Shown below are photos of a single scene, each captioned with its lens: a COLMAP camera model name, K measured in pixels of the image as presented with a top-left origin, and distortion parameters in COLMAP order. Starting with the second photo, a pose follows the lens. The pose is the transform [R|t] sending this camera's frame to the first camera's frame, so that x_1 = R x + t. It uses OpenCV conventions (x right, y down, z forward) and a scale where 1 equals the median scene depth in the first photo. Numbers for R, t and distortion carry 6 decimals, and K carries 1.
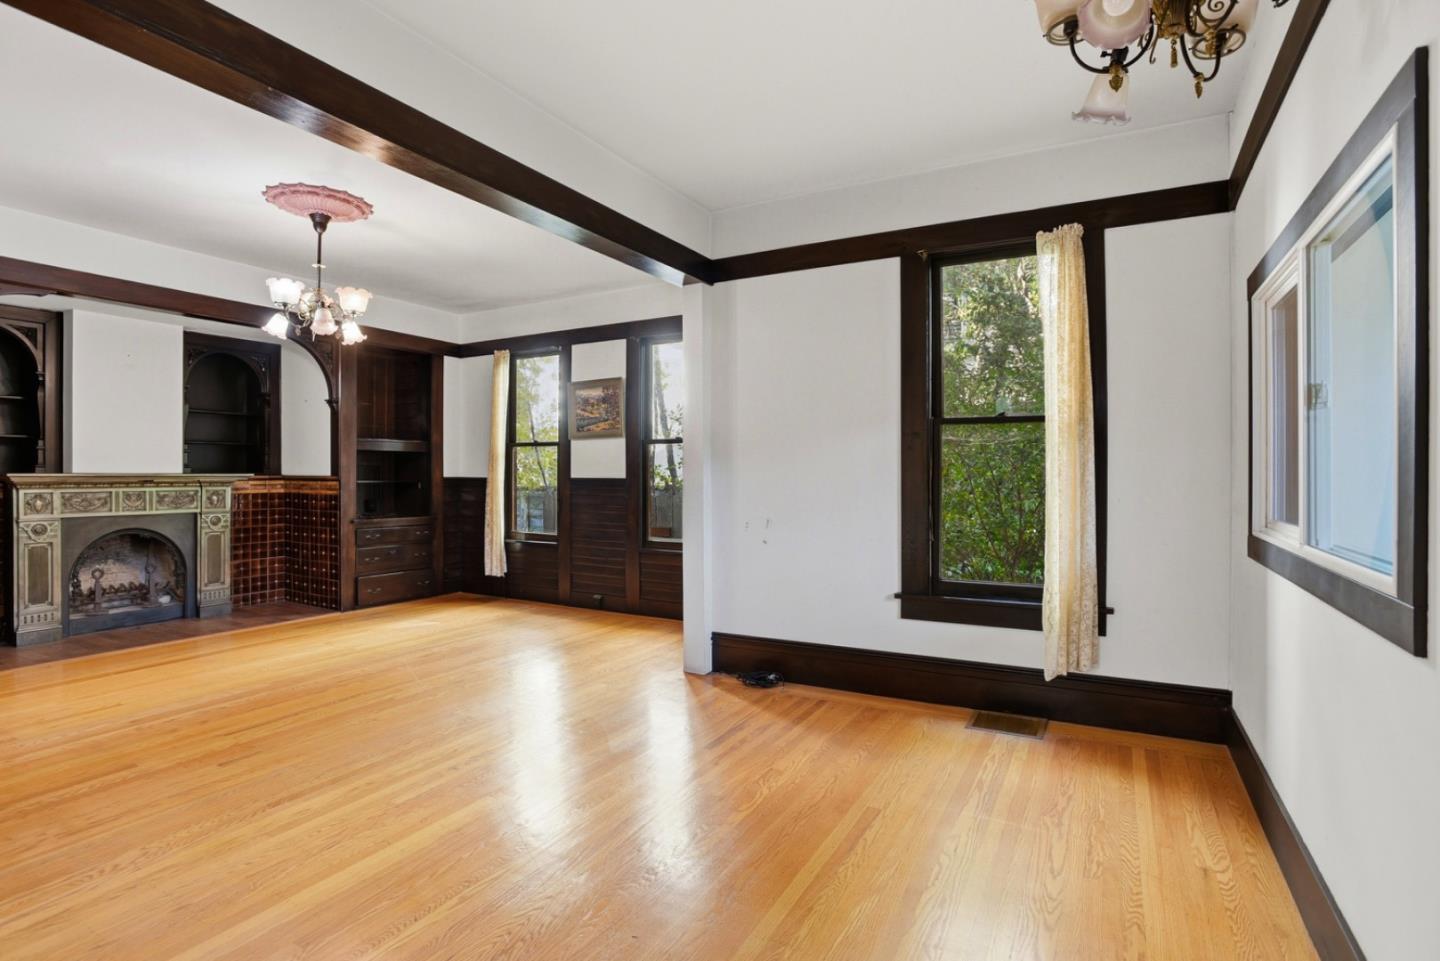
lens RADIAL K [[713.3, 0, 714.0], [0, 713.3, 471.2], [0, 0, 1]] dist [-0.071530, 0.029995]
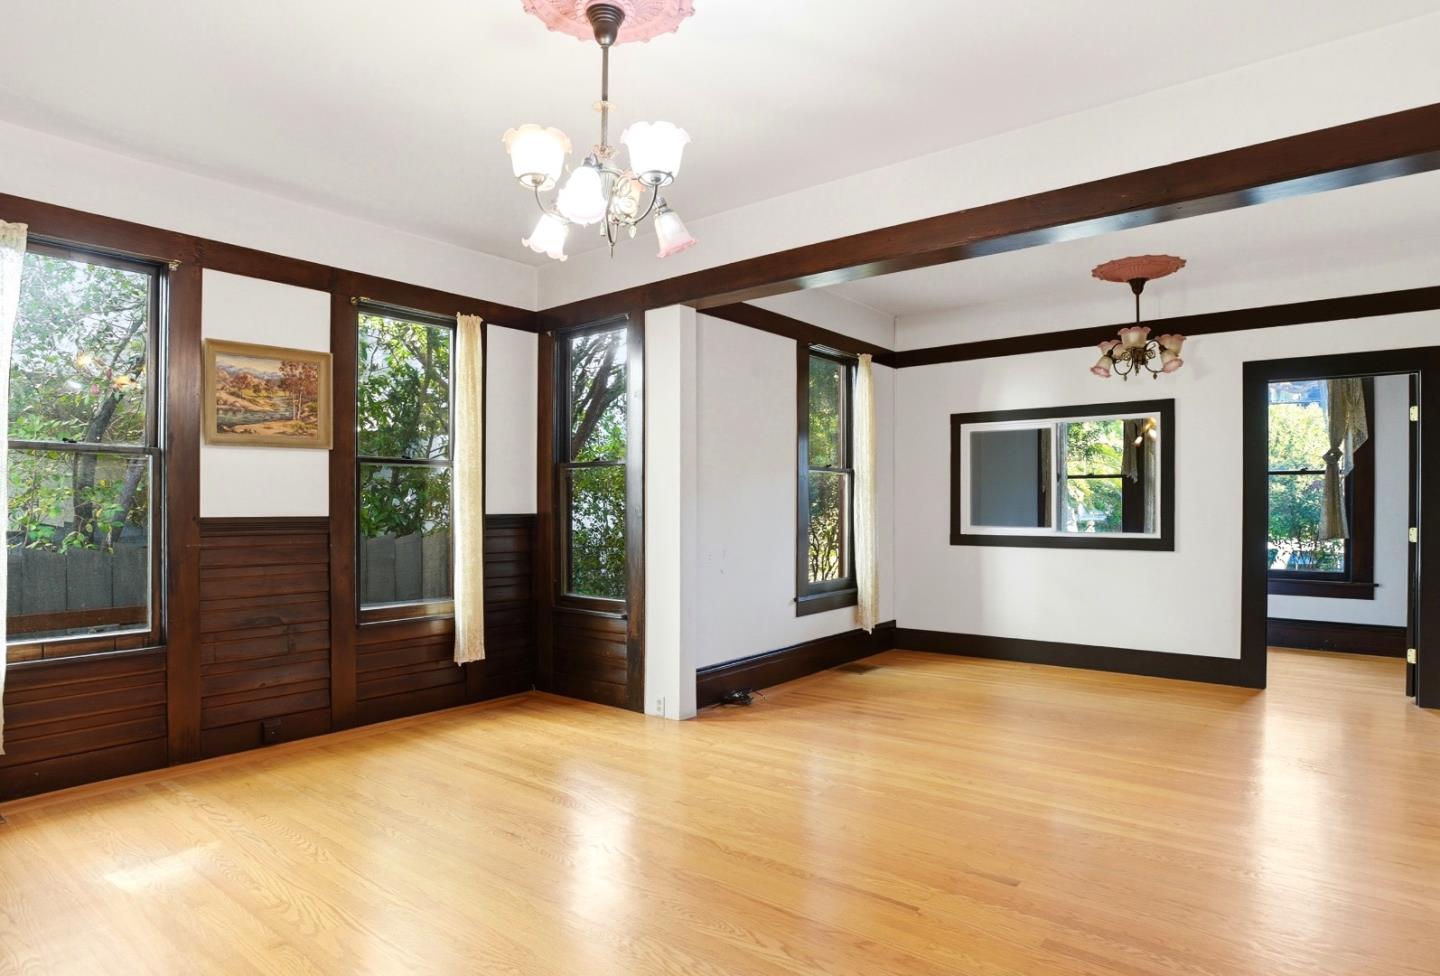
lens RADIAL K [[822.8, 0, 722.7], [0, 822.8, 504.0], [0, 0, 1]] dist [-0.030624, 0.000386]
pose [[0.152380, 0.000724, 0.988322, -0.794923], [-0.001880, 0.999998, -0.000442, -0.001444], [-0.988320, -0.001790, 0.152381, 0.561389]]
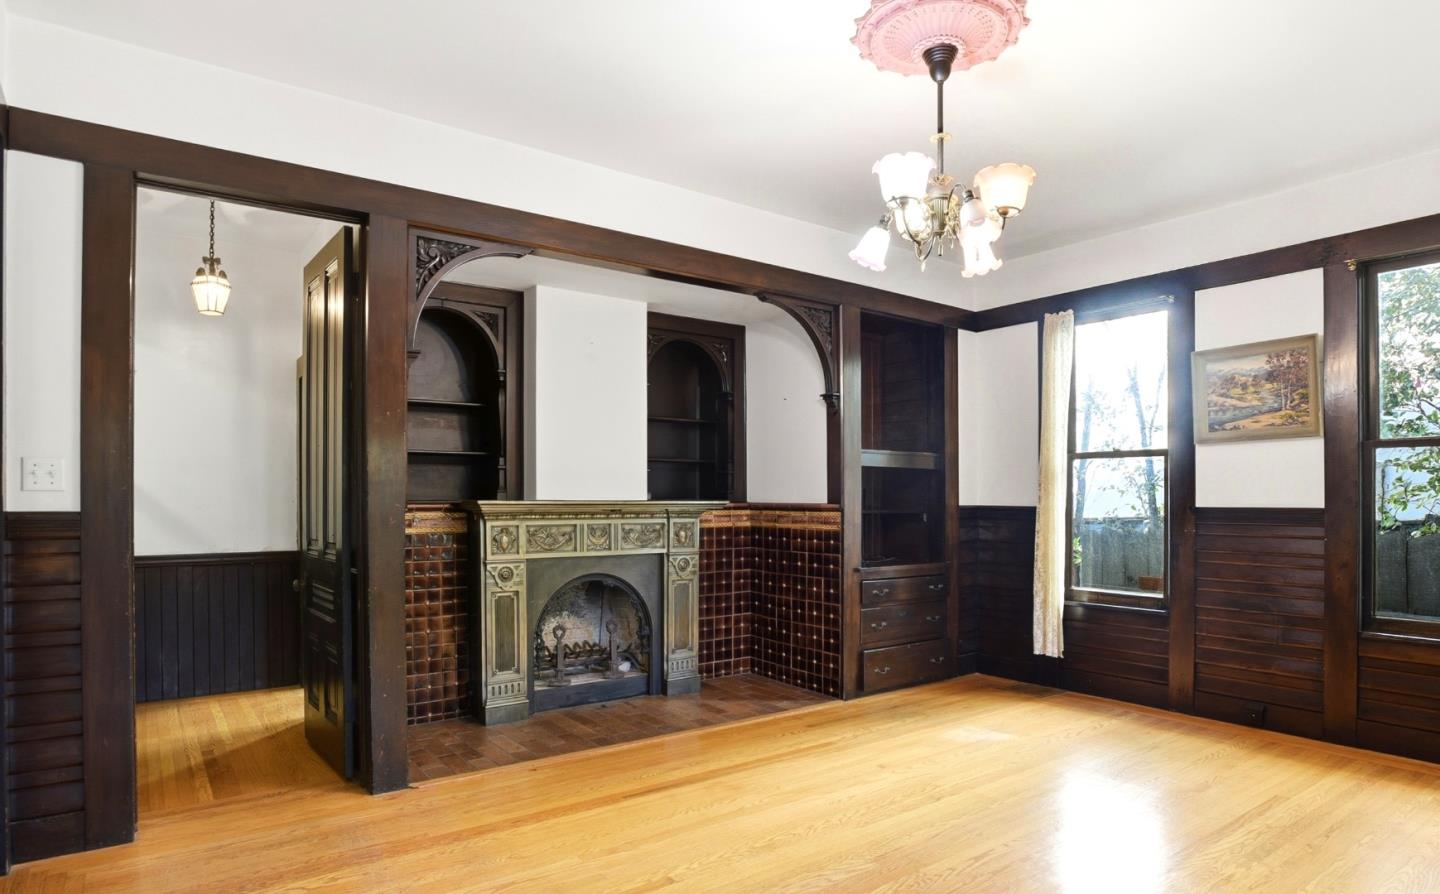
lens RADIAL K [[826.0, 0, 719.3], [0, 826.0, 500.1], [0, 0, 1]] dist [-0.040686, 0.001433]
pose [[0.912440, -0.000756, -0.409209, -0.310116], [0.001895, 0.999995, 0.002378, 0.000819], [0.409205, -0.002945, 0.912438, 0.203404]]
